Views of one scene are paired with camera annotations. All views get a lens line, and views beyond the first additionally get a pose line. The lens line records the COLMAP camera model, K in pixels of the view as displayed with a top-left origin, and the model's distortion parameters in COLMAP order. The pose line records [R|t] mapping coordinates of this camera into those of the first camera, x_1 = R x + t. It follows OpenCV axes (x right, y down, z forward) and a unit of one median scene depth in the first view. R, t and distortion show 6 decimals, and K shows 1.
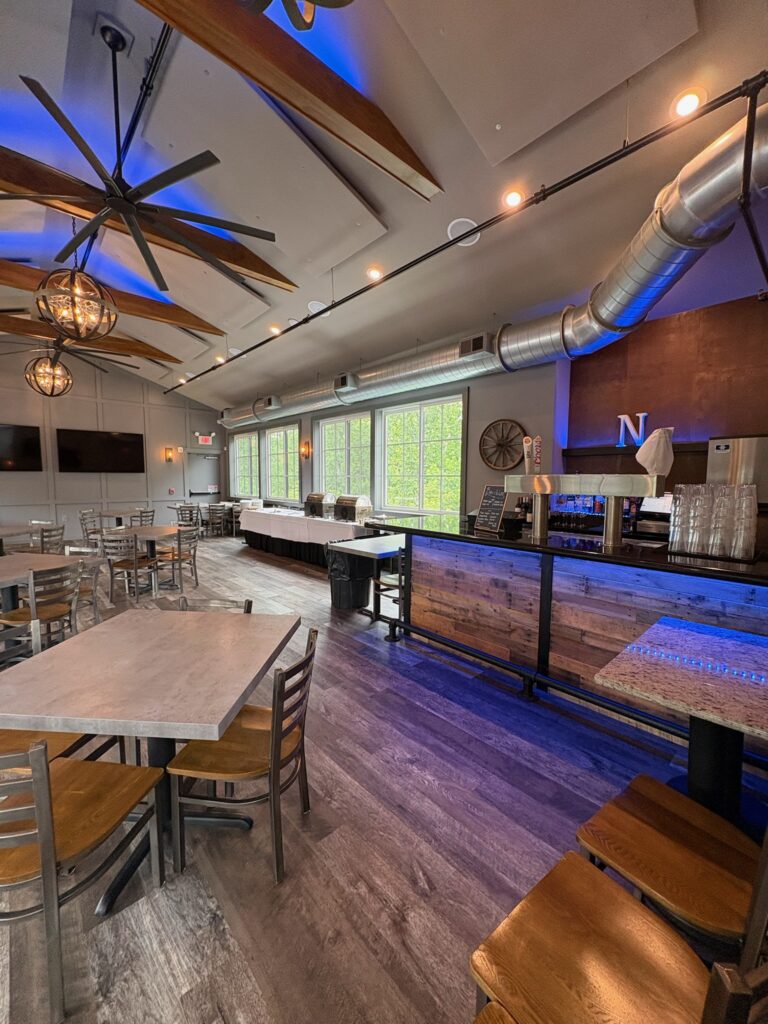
lens RADIAL K [[410.6, 0, 383.5], [0, 410.6, 511.0], [0, 0, 1]] dist [0.000999, 0.000365]
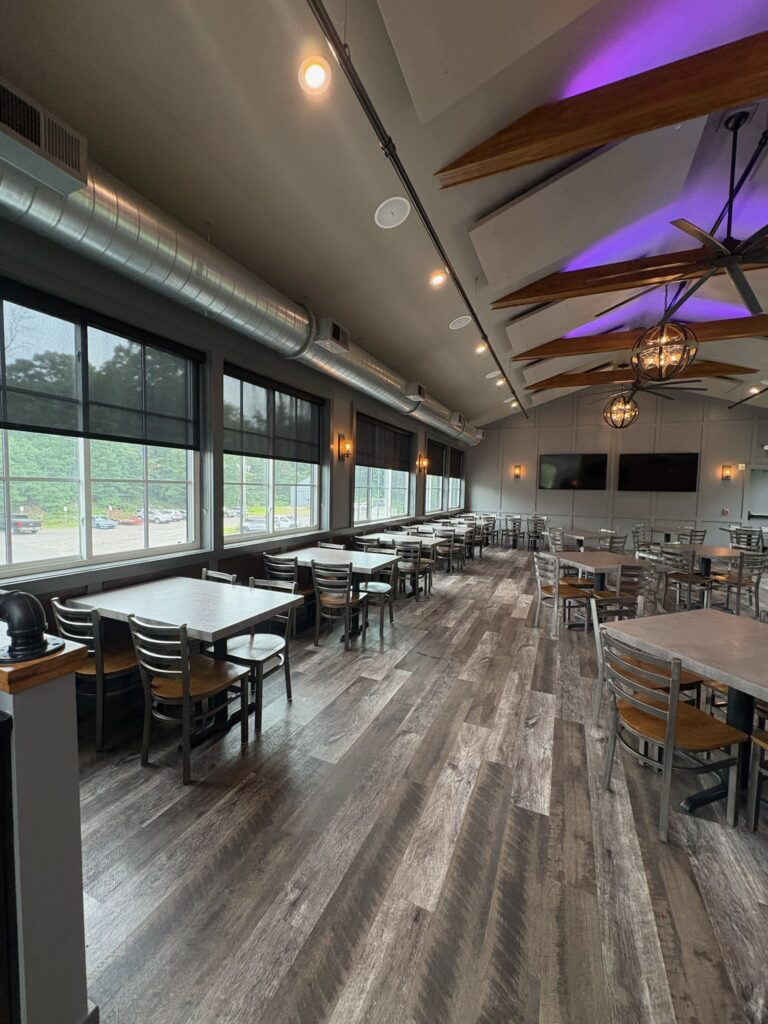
lens RADIAL K [[410.6, 0, 383.5], [0, 410.6, 511.0], [0, 0, 1]] dist [0.000999, 0.000365]
pose [[0.405007, 0.053279, -0.912760, 0.023115], [-0.092853, 0.995536, 0.016910, 0.007870], [0.909587, 0.077904, 0.408146, -0.115160]]
